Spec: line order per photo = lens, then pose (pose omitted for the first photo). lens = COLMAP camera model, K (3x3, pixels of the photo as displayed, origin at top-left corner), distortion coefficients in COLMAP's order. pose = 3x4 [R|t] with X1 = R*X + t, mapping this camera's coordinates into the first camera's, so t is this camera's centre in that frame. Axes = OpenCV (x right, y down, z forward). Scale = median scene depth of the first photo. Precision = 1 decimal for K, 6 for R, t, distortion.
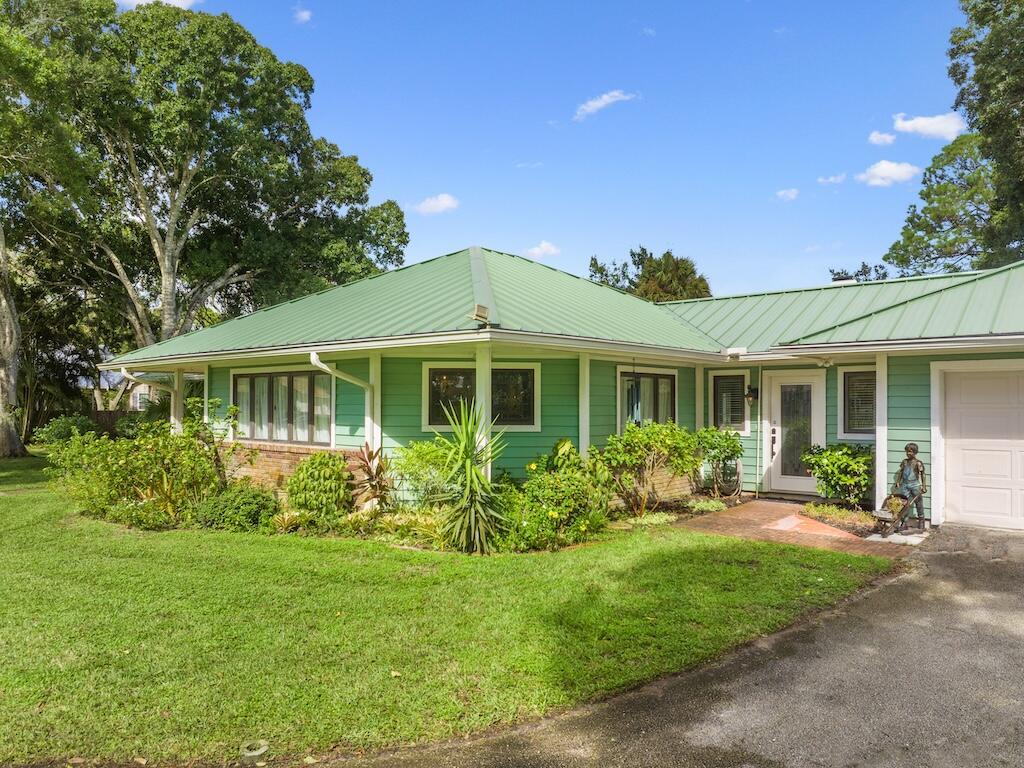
lens RADIAL K [[721.7, 0, 519.3], [0, 721.7, 393.9], [0, 0, 1]] dist [-0.048411, 0.001927]
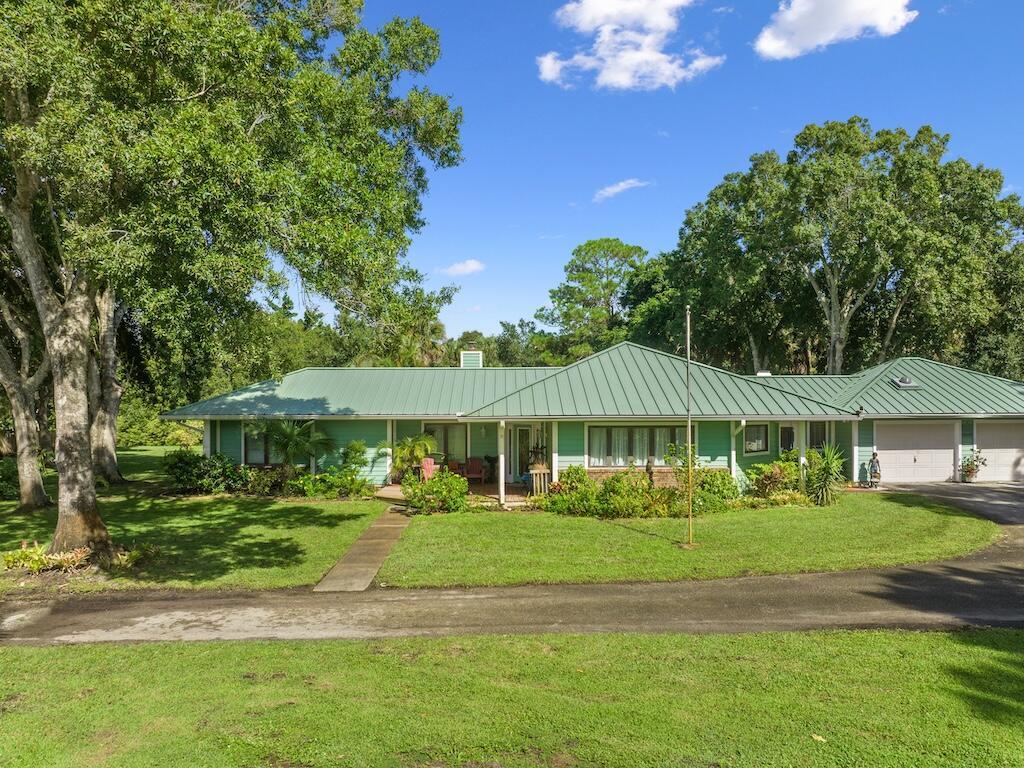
lens RADIAL K [[716.3, 0, 518.2], [0, 716.3, 409.7], [0, 0, 1]] dist [-0.022299, 0.002615]
pose [[0.747683, -0.001676, 0.664053, -1.929295], [-0.003867, 0.999969, 0.006877, -0.089731], [-0.664044, -0.007709, 0.747654, -0.074378]]
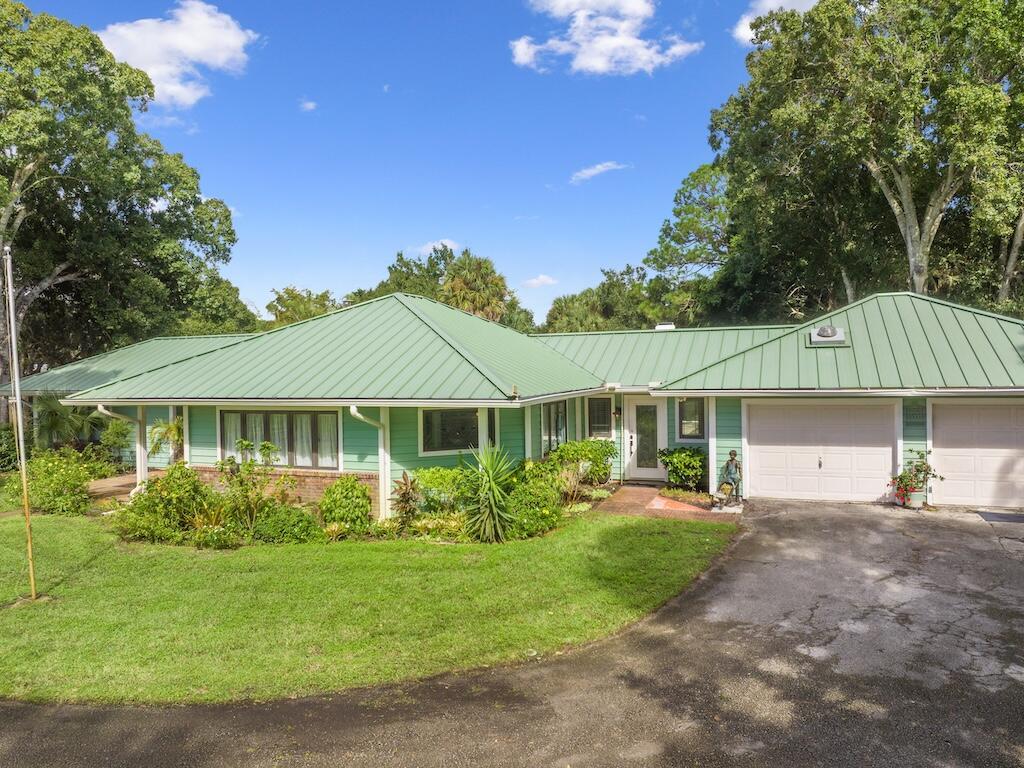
lens RADIAL K [[721.5, 0, 517.7], [0, 721.5, 385.0], [0, 0, 1]] dist [-0.043560, 0.011876]
pose [[0.944032, -0.023860, 0.328988, -0.402203], [0.012861, 0.999284, 0.035569, -0.129176], [-0.329602, -0.029347, 0.943664, -0.343602]]
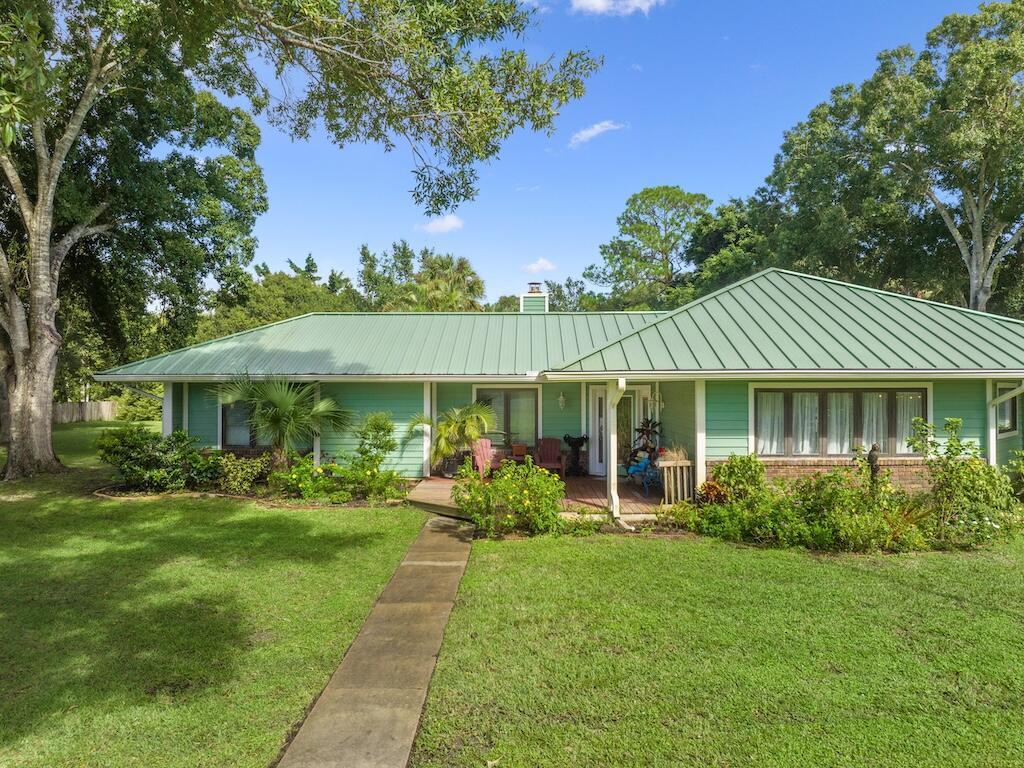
lens RADIAL K [[707.0, 0, 513.1], [0, 707.0, 379.6], [0, 0, 1]] dist [-0.035695, 0.001927]
pose [[0.776265, 0.002784, 0.630401, -1.544784], [-0.003107, 0.999995, -0.000590, -0.046437], [-0.630399, -0.001501, 0.776270, 0.594087]]
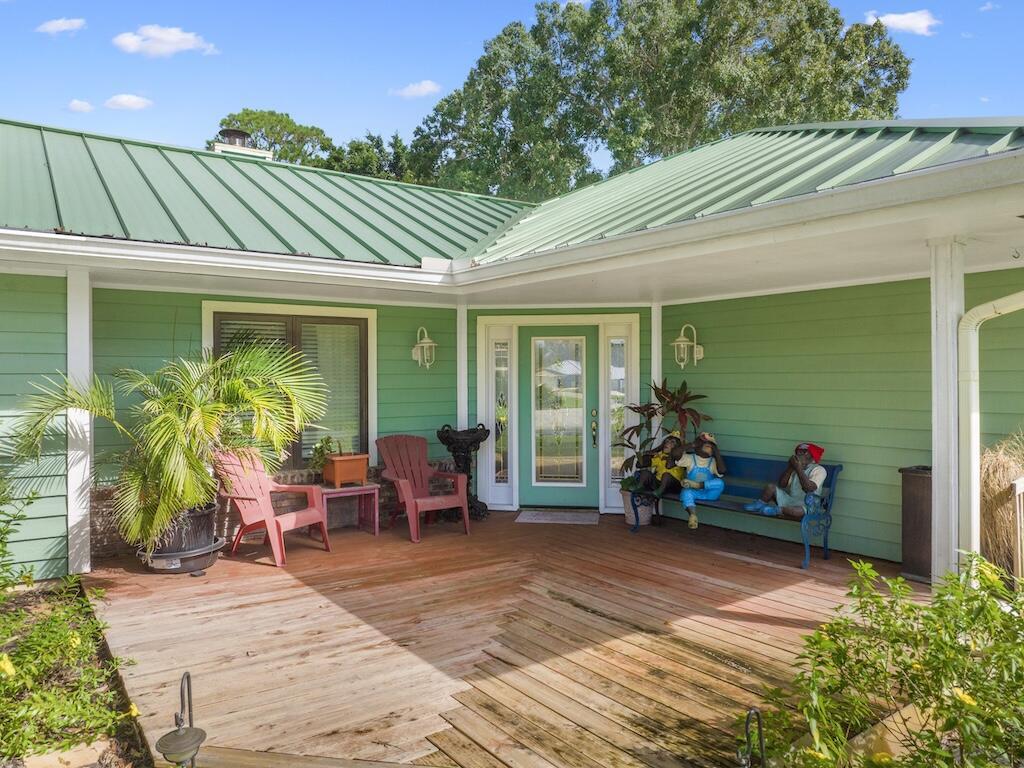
lens RADIAL K [[721.7, 0, 519.3], [0, 721.7, 393.9], [0, 0, 1]] dist [-0.048411, 0.001927]
pose [[0.236781, -0.026102, 0.971212, -1.107303], [-0.008847, 0.999540, 0.029021, 0.024566], [-0.971523, -0.015464, 0.236441, 1.529784]]
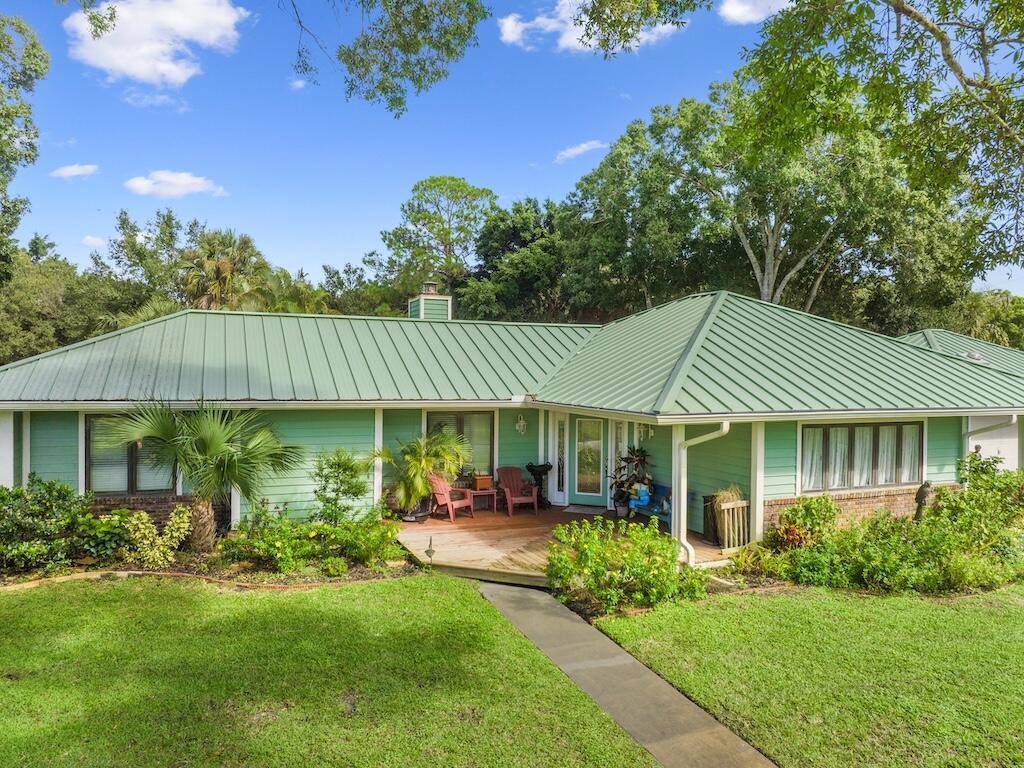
lens RADIAL K [[720.2, 0, 507.7], [0, 720.2, 360.6], [0, 0, 1]] dist [-0.044574, 0.005568]
pose [[0.469932, 0.016639, 0.882546, -1.761678], [-0.019090, 0.999780, -0.008684, -0.118438], [-0.882496, -0.012767, 0.470146, 1.118669]]
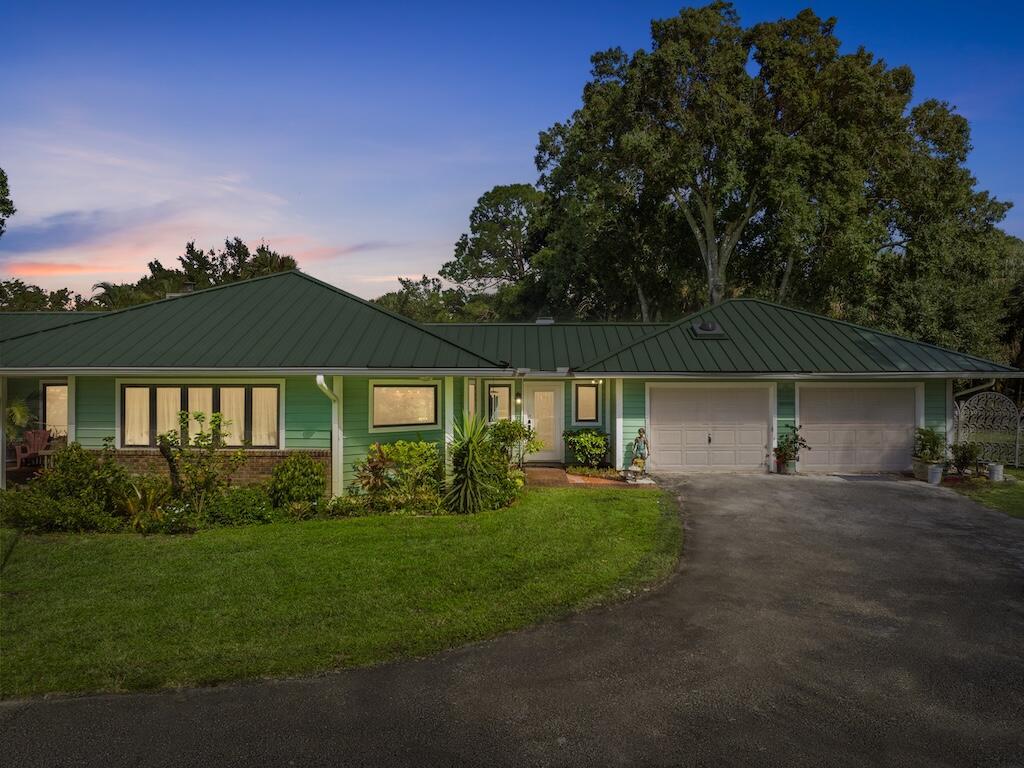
lens RADIAL K [[707.0, 0, 513.1], [0, 707.0, 379.6], [0, 0, 1]] dist [-0.035695, 0.001927]
pose [[0.773995, 0.003557, 0.633182, -0.740958], [-0.008351, 0.999955, 0.004590, -0.052529], [-0.633137, -0.008841, 0.773989, -0.155621]]
